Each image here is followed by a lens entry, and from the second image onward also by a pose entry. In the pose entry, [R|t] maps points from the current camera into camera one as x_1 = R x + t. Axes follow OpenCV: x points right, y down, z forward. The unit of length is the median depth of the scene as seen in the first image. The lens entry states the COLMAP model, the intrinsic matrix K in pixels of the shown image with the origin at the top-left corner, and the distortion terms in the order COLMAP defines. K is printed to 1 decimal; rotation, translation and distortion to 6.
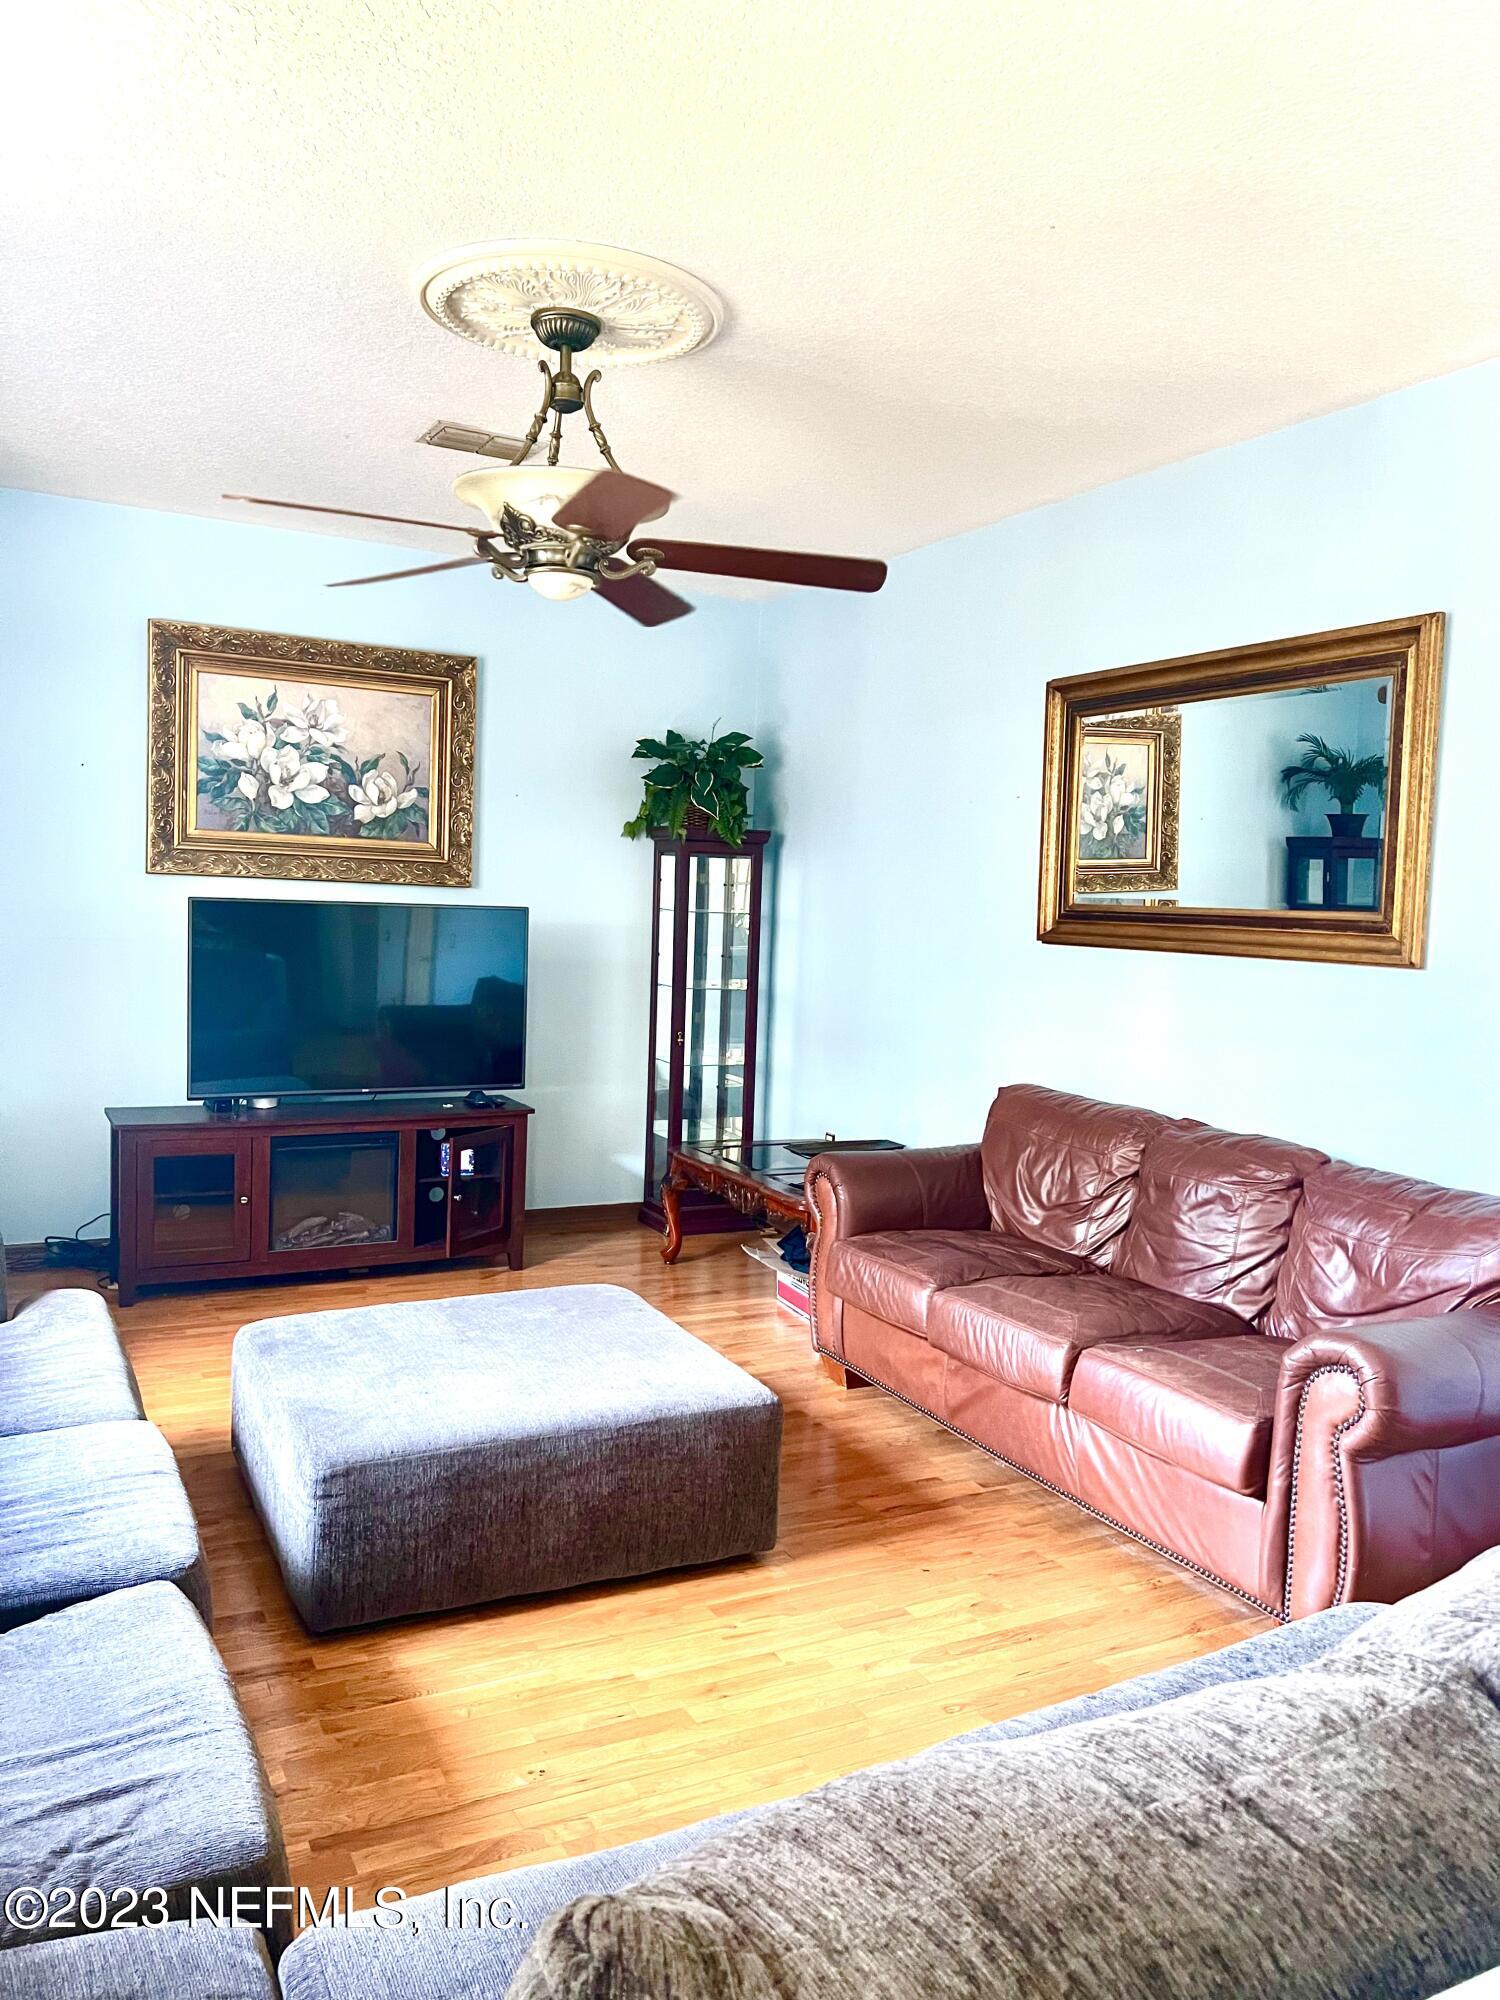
lens RADIAL K [[1489.9, 0, 741.0], [0, 1489.9, 990.9], [0, 0, 1]] dist [0.004938, -0.016109]
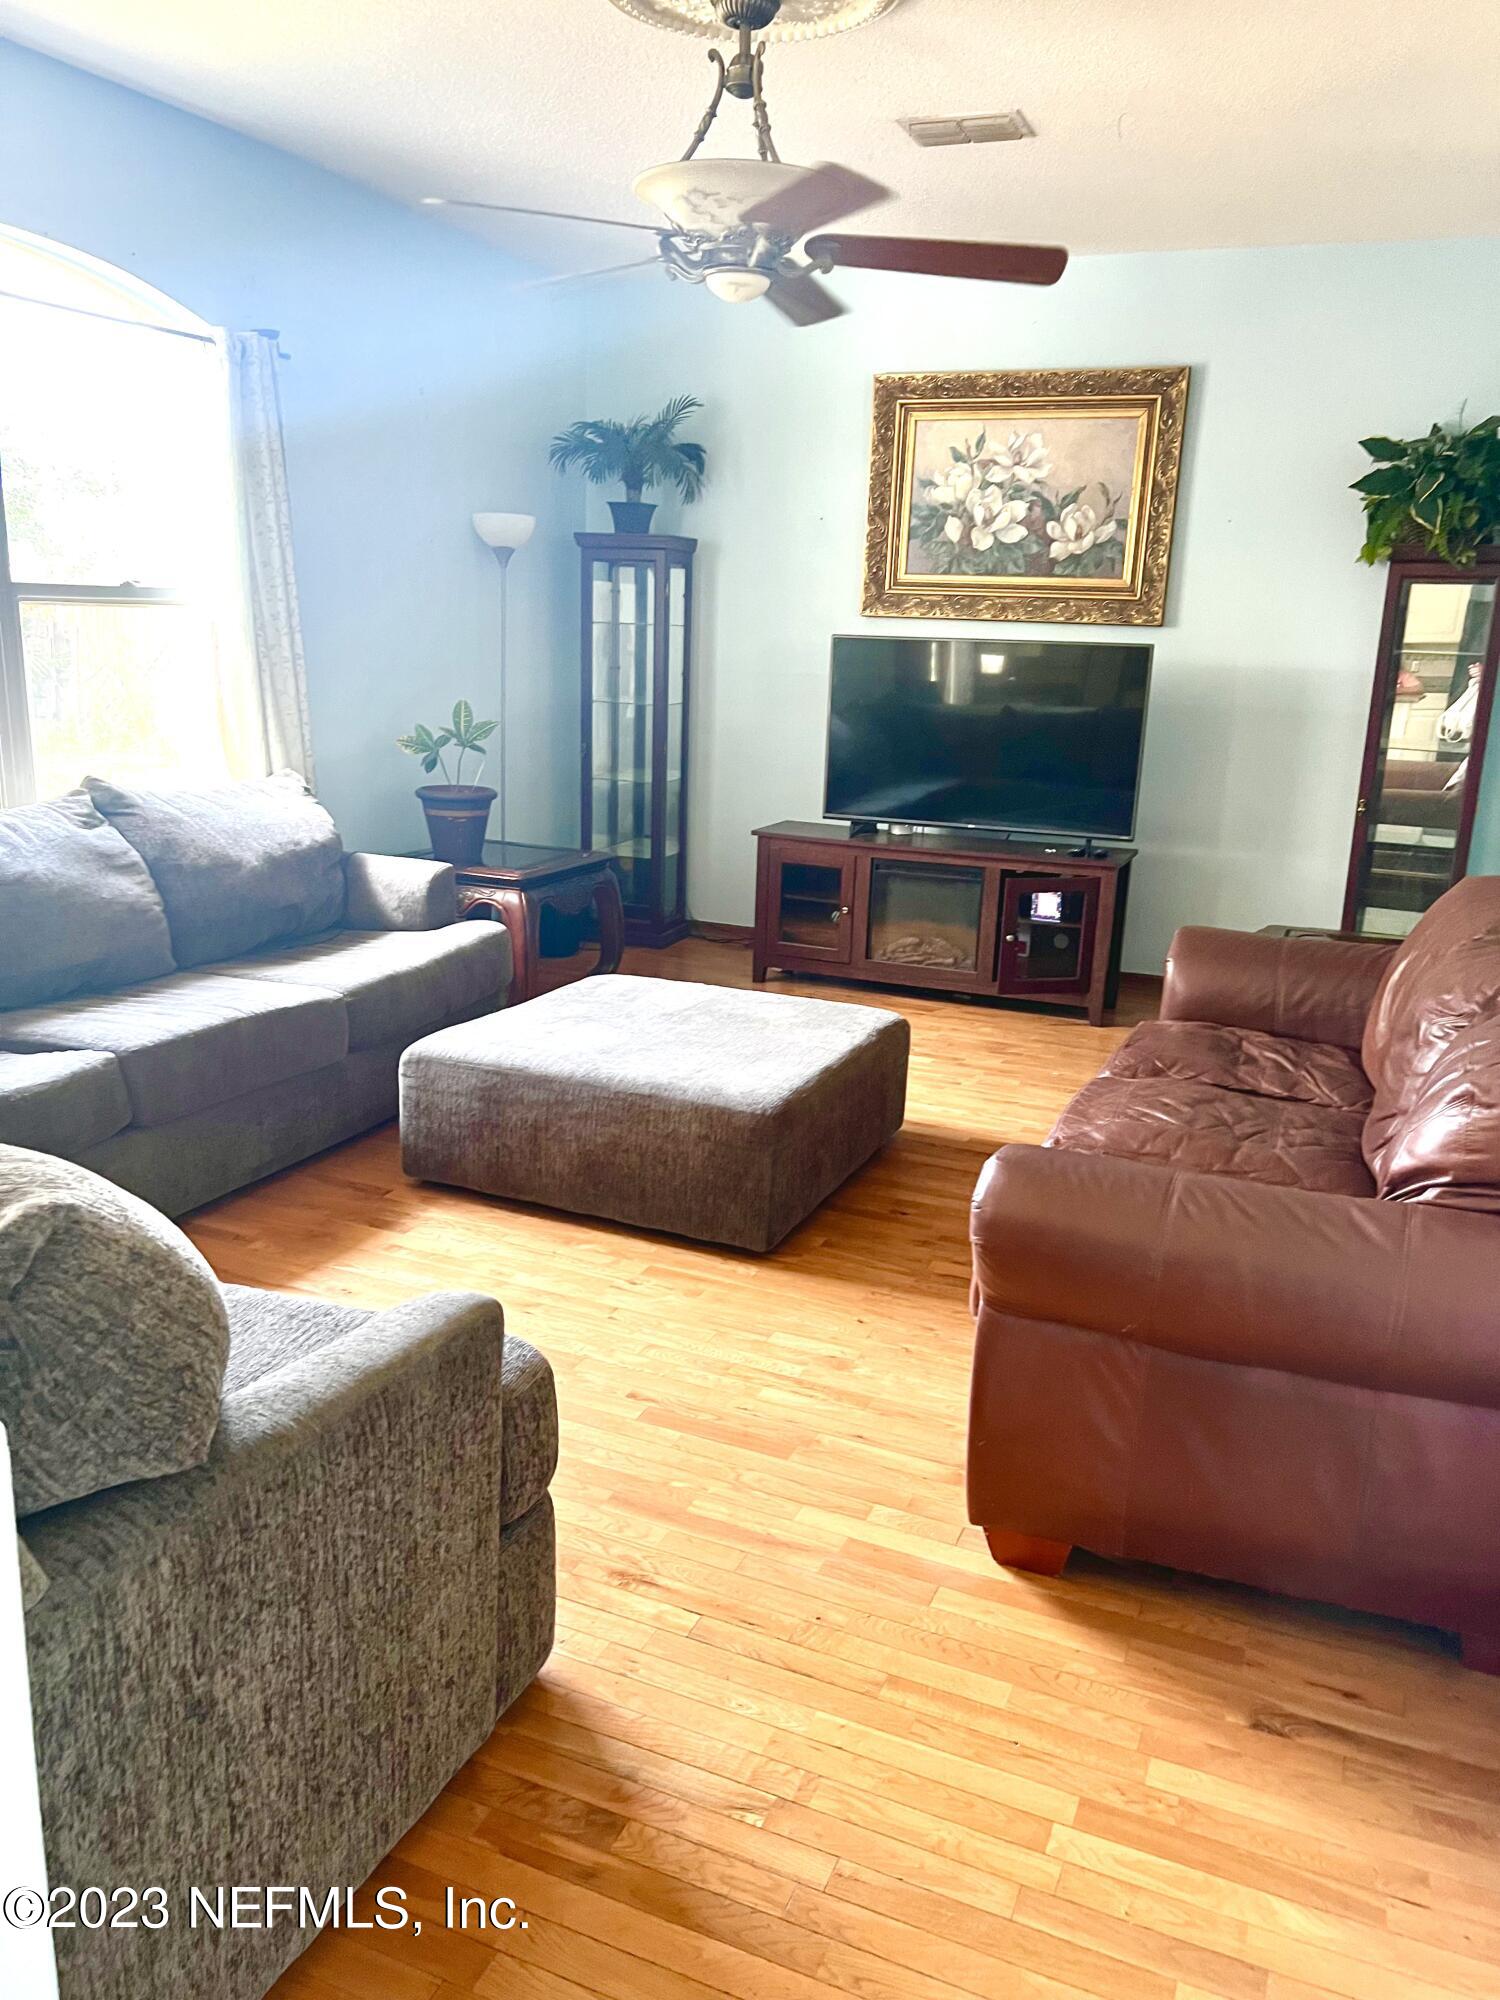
lens RADIAL K [[1489.9, 0, 735.5], [0, 1489.9, 1018.4], [0, 0, 1]] dist [0.004938, -0.016109]
pose [[0.622492, 0.181314, -0.761333, 0.433312], [-0.058655, 0.980866, 0.185638, 0.014601], [0.780425, -0.070902, 0.621217, 0.202867]]
